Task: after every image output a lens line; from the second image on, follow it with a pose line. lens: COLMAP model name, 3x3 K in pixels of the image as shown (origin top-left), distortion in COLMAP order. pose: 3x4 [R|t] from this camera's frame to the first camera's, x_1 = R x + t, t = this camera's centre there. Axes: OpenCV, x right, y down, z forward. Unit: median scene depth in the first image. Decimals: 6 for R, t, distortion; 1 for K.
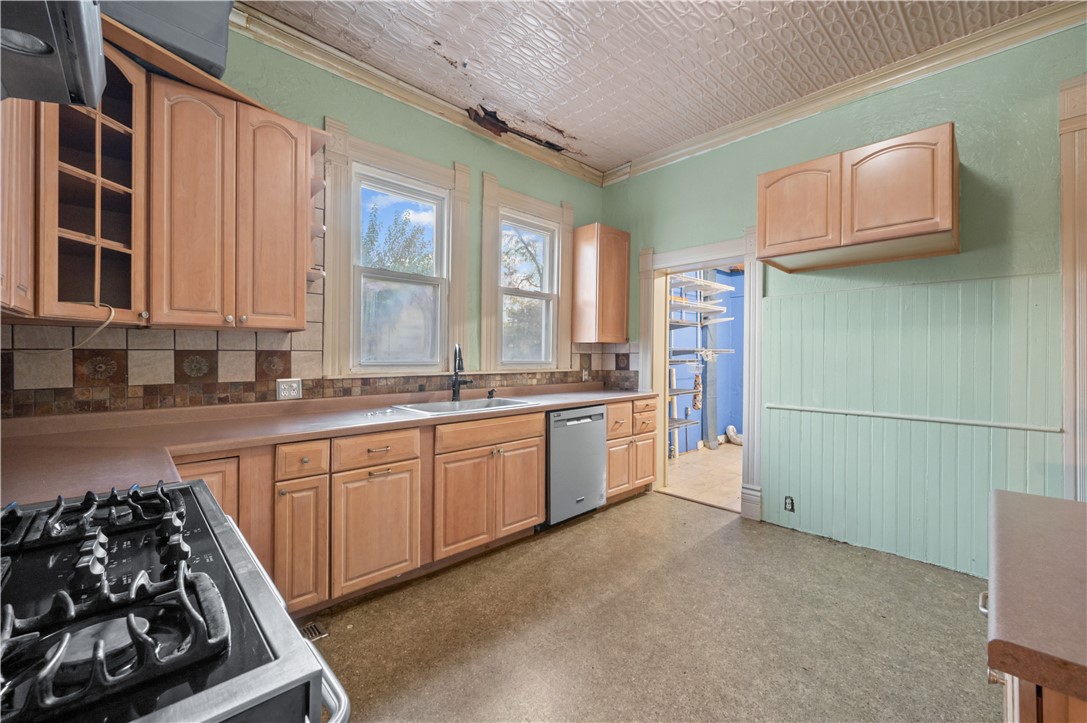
lens RADIAL K [[436.8, 0, 548.0], [0, 436.8, 355.8], [0, 0, 1]] dist [0.000595, -0.001080]
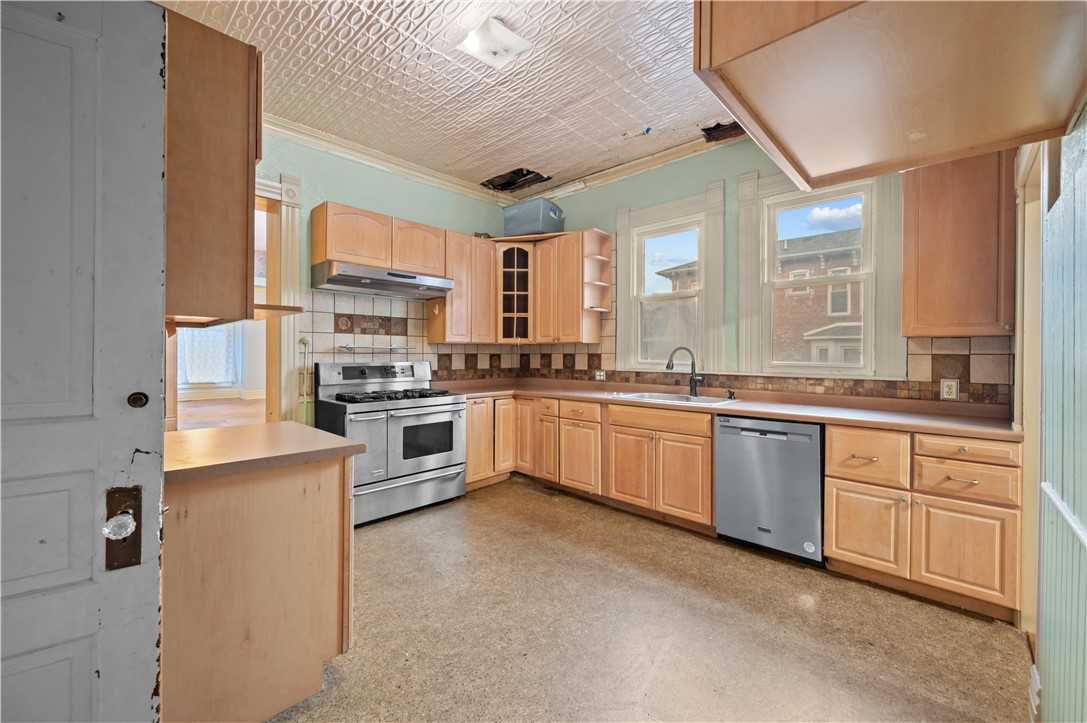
lens RADIAL K [[436.8, 0, 547.8], [0, 436.8, 354.7], [0, 0, 1]] dist [0.000595, -0.001080]
pose [[0.042694, -0.001597, -0.999087, 1.122540], [-0.004246, 0.999989, -0.001780, -0.002877], [0.999079, 0.004318, 0.042687, 0.686913]]
